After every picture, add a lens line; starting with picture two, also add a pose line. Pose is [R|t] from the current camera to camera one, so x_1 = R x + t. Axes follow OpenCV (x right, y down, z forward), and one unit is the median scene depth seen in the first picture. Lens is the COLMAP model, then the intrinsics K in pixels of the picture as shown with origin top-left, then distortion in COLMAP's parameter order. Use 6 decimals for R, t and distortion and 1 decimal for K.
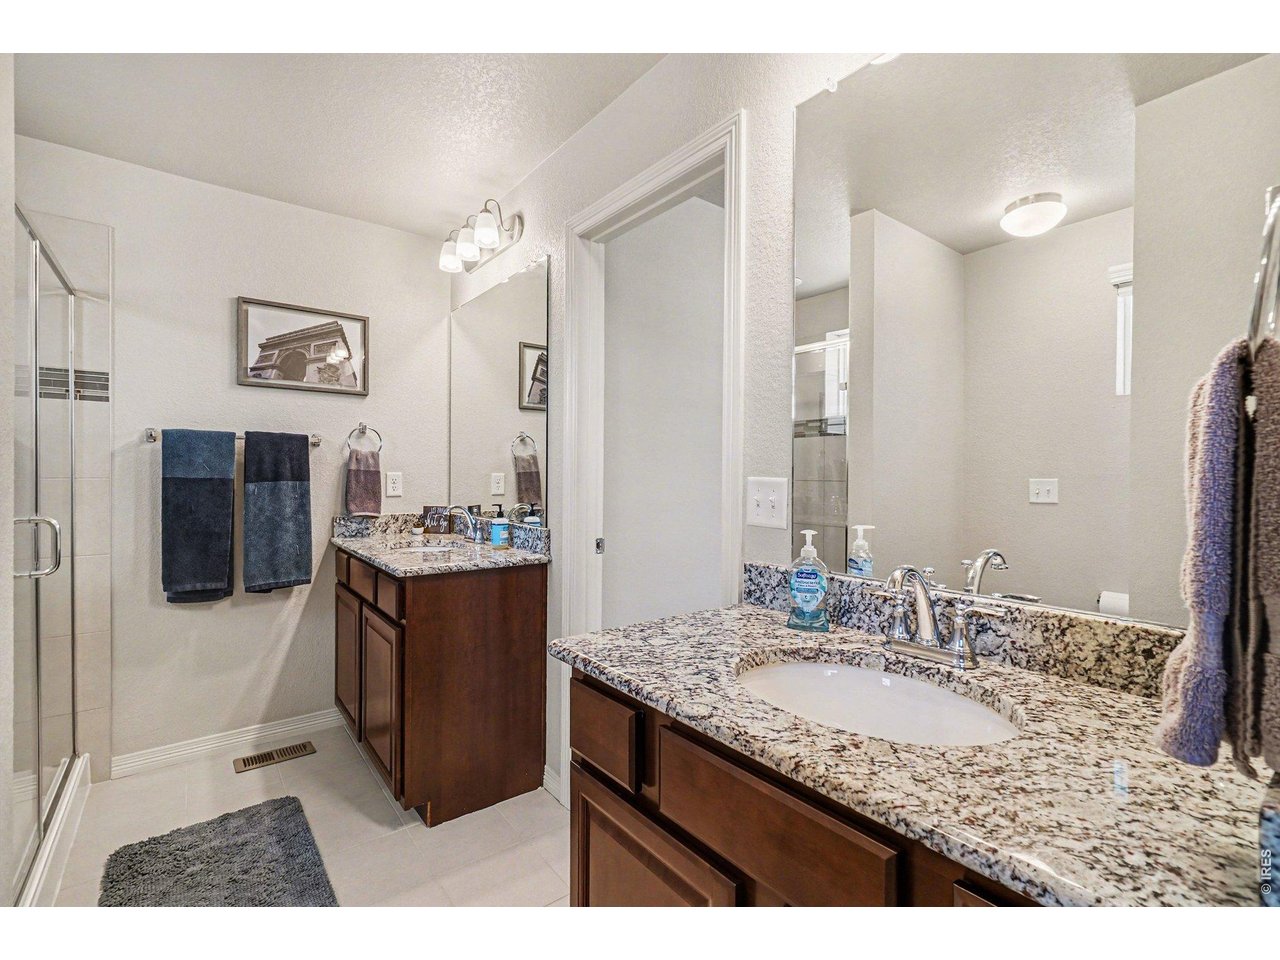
lens RADIAL K [[582.4, 0, 637.9], [0, 582.4, 480.4], [0, 0, 1]] dist [-0.002437, -0.000282]
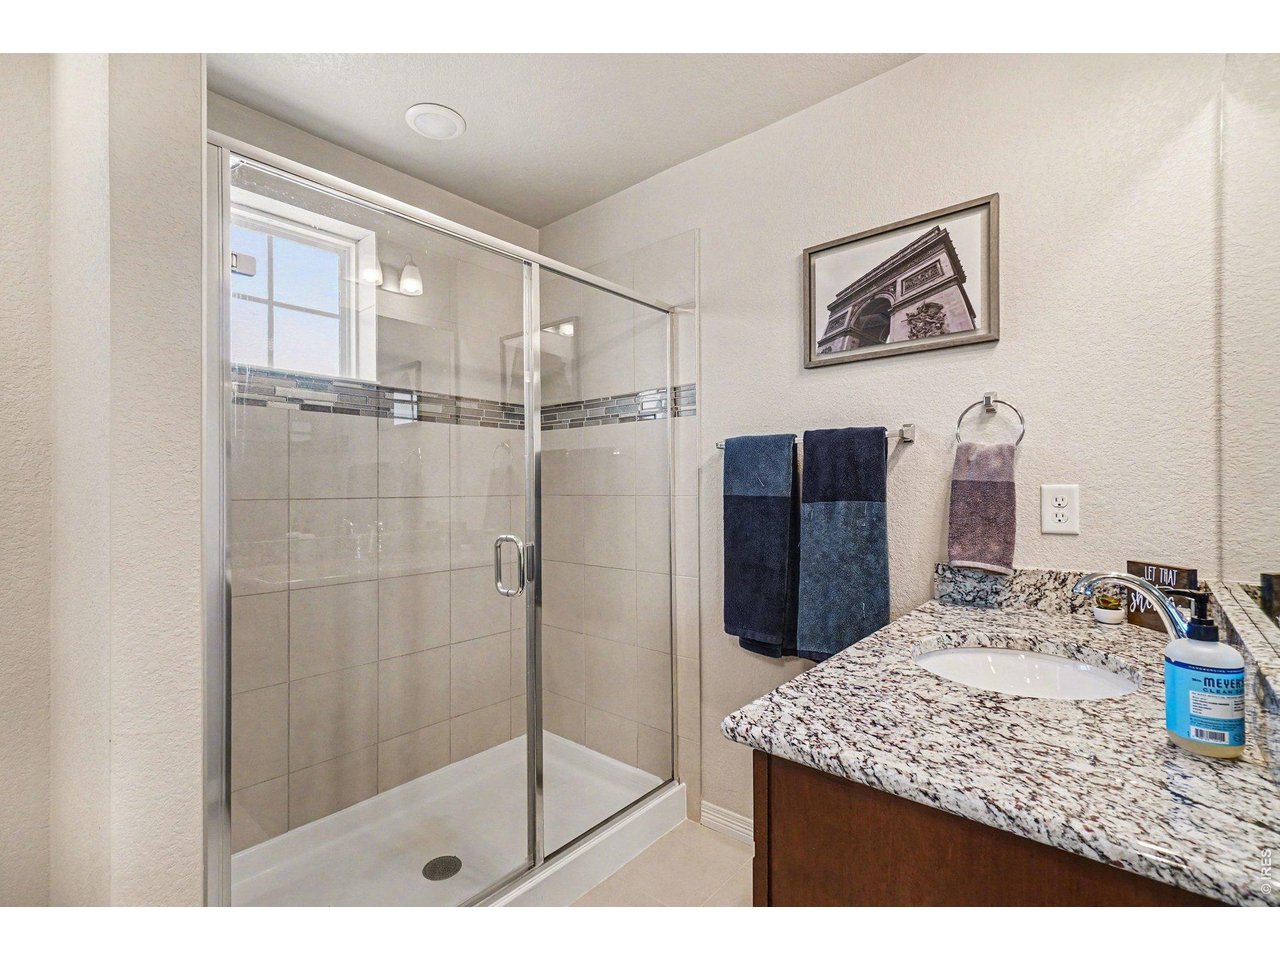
lens RADIAL K [[582.4, 0, 636.6], [0, 582.4, 483.3], [0, 0, 1]] dist [-0.002437, -0.000282]
pose [[0.182466, -0.021537, -0.982976, -0.007217], [-0.000705, 0.999757, -0.022036, -0.004025], [0.983212, 0.004714, 0.182407, 0.624736]]
